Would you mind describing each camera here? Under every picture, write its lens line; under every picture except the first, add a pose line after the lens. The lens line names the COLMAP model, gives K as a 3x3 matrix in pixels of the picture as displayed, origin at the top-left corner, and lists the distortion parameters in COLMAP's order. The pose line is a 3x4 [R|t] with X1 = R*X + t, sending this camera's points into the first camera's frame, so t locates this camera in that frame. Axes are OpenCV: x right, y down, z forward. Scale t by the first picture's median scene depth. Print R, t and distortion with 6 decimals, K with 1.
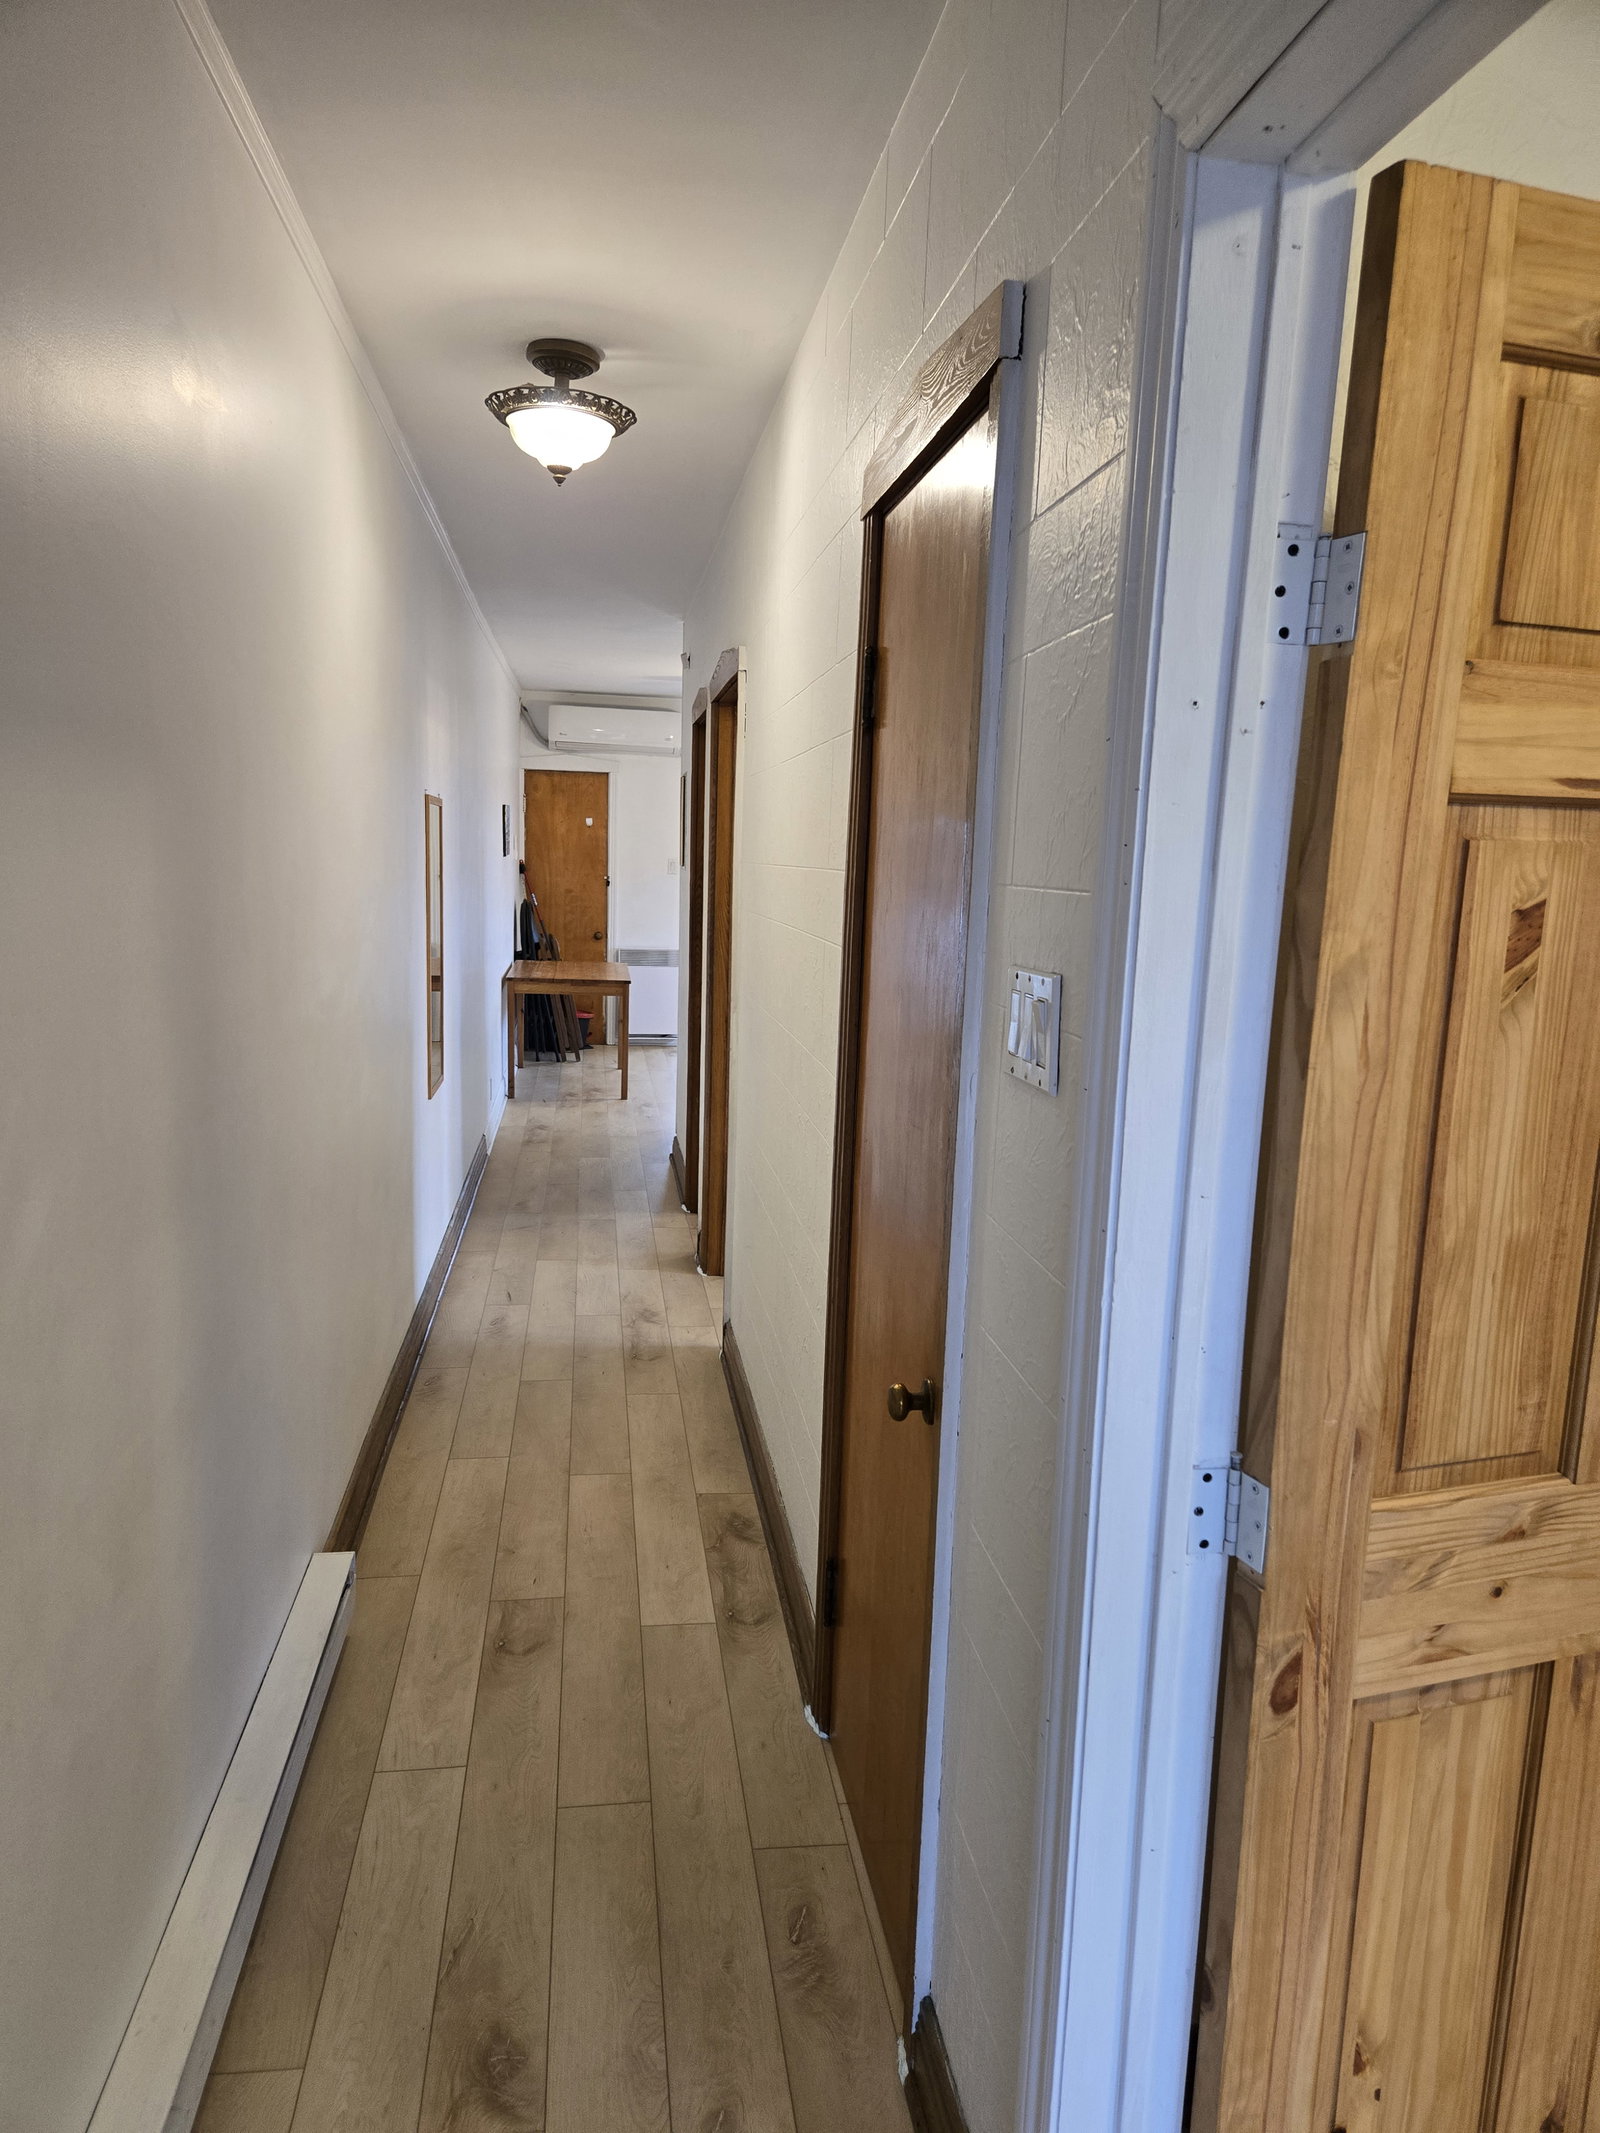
lens RADIAL K [[1421.9, 0, 807.3], [0, 1421.9, 1064.9], [0, 0, 1]] dist [0.039362, -0.002710]
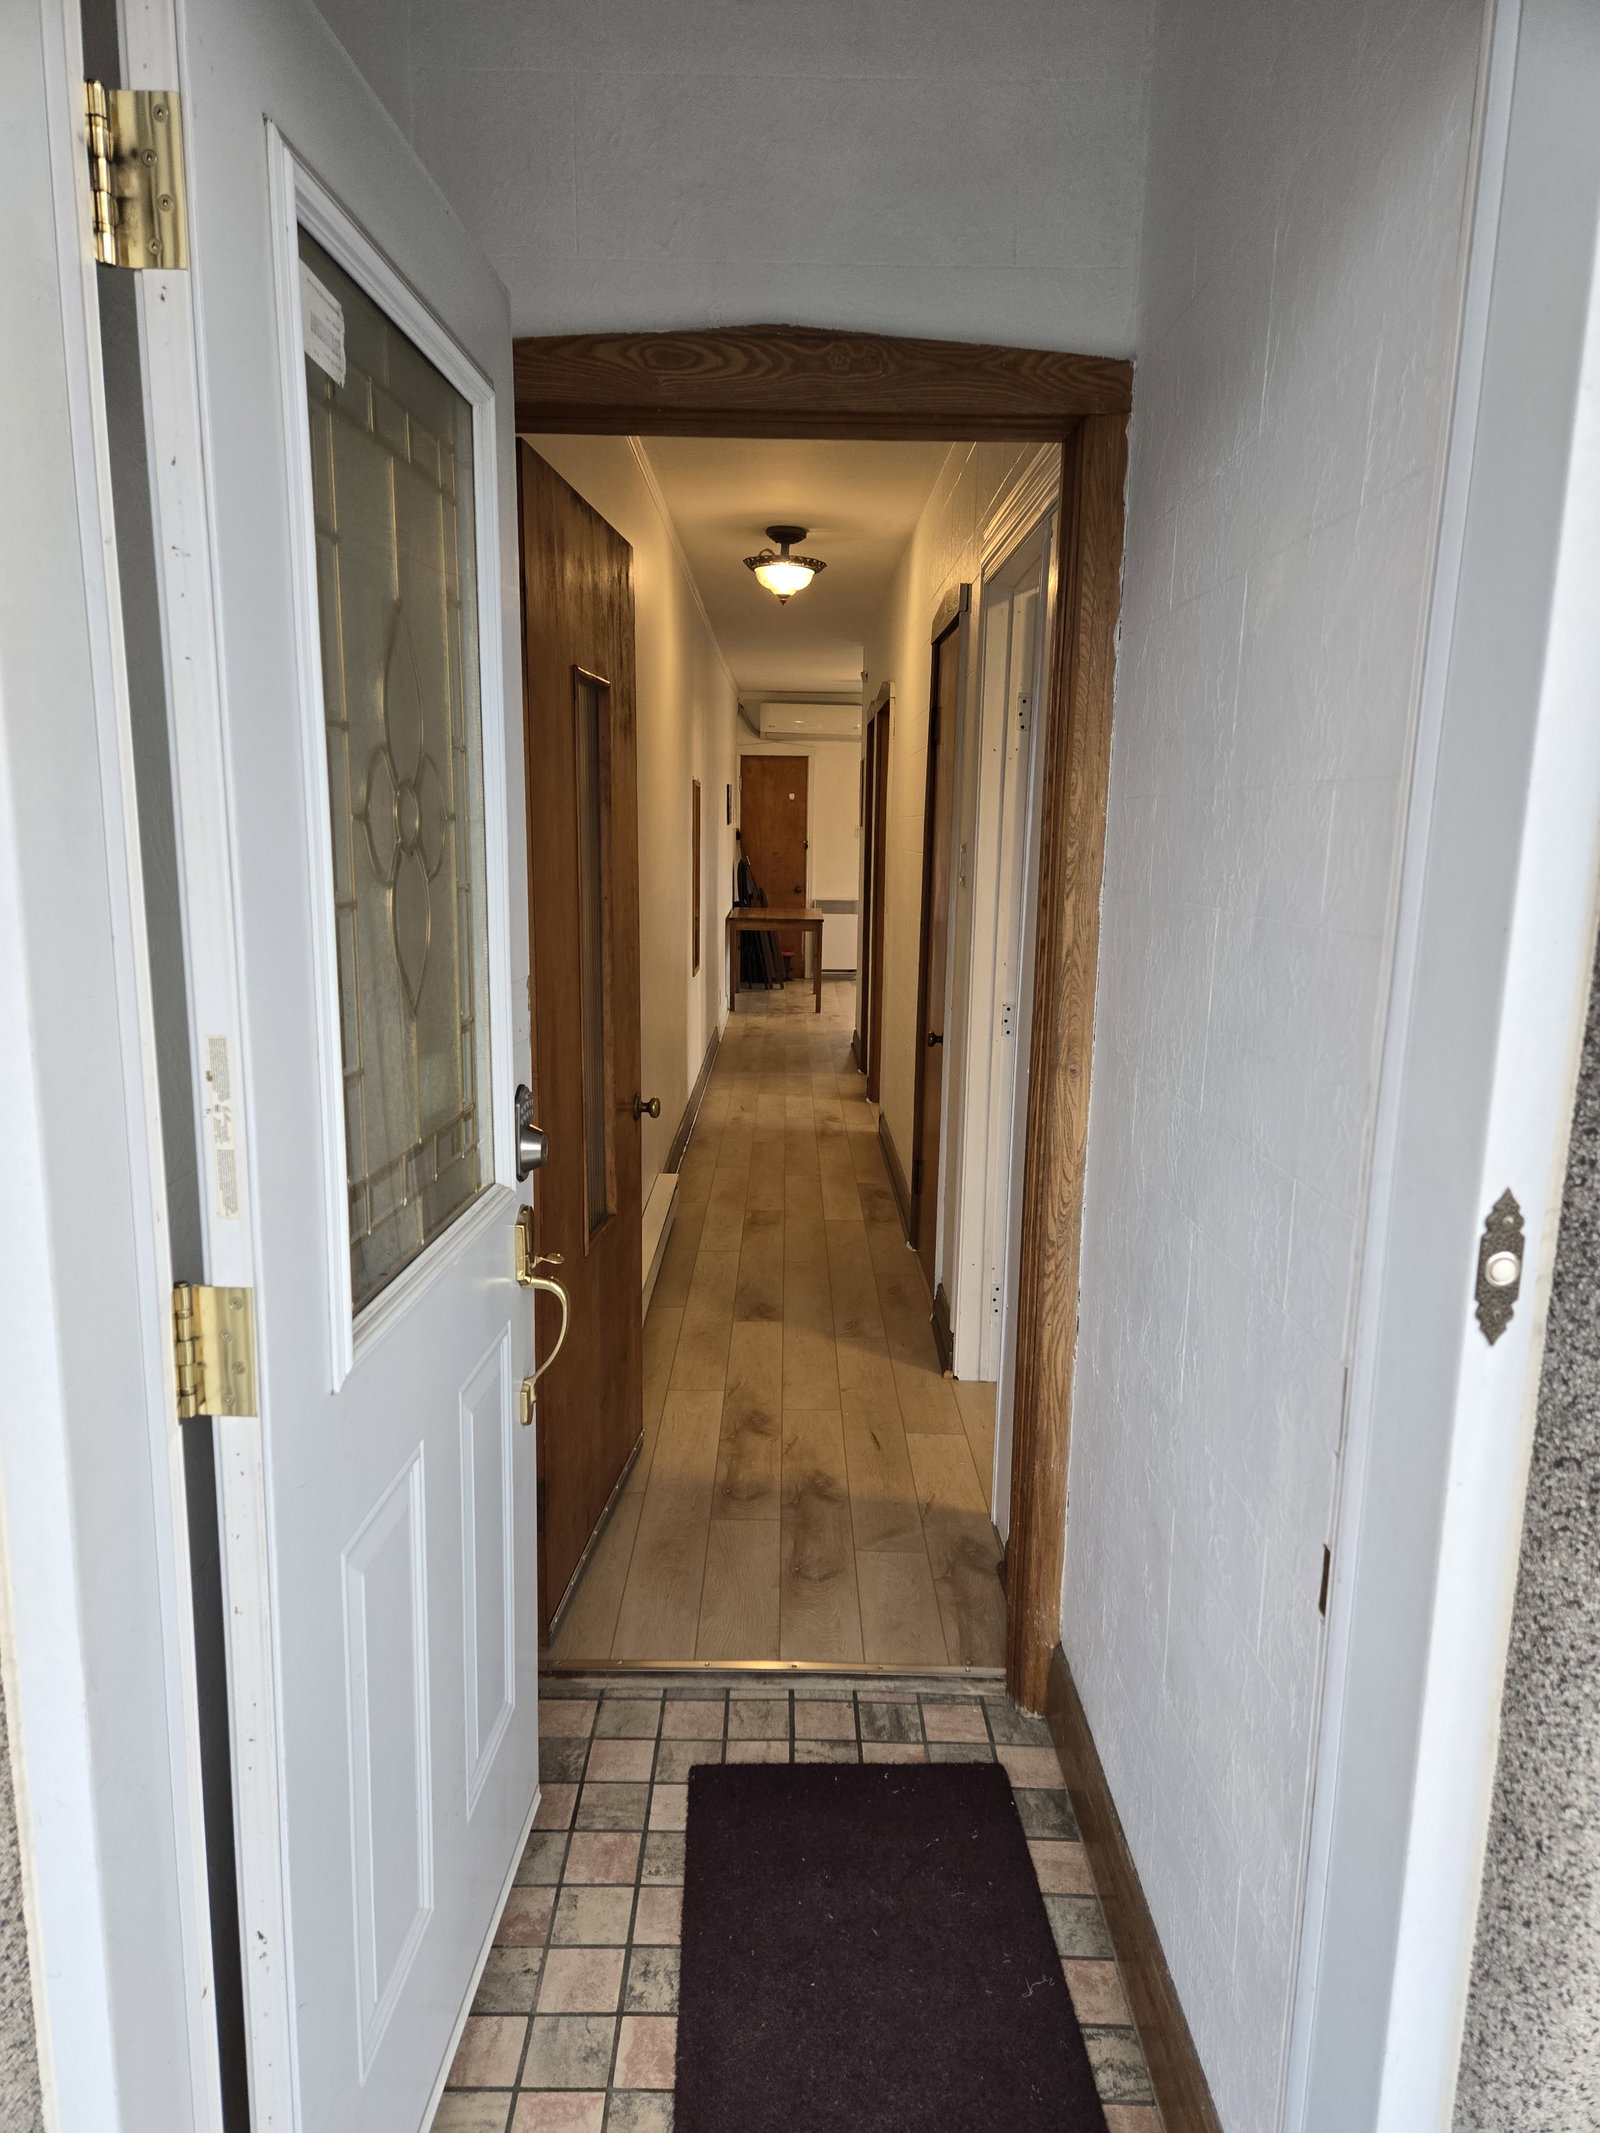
lens RADIAL K [[1421.9, 0, 796.9], [0, 1421.9, 1071.6], [0, 0, 1]] dist [0.039362, -0.002710]
pose [[0.989612, 0.007779, -0.143553, 0.043653], [-0.004646, 0.999744, 0.022144, 0.057572], [0.143688, -0.021247, 0.989395, -0.323574]]
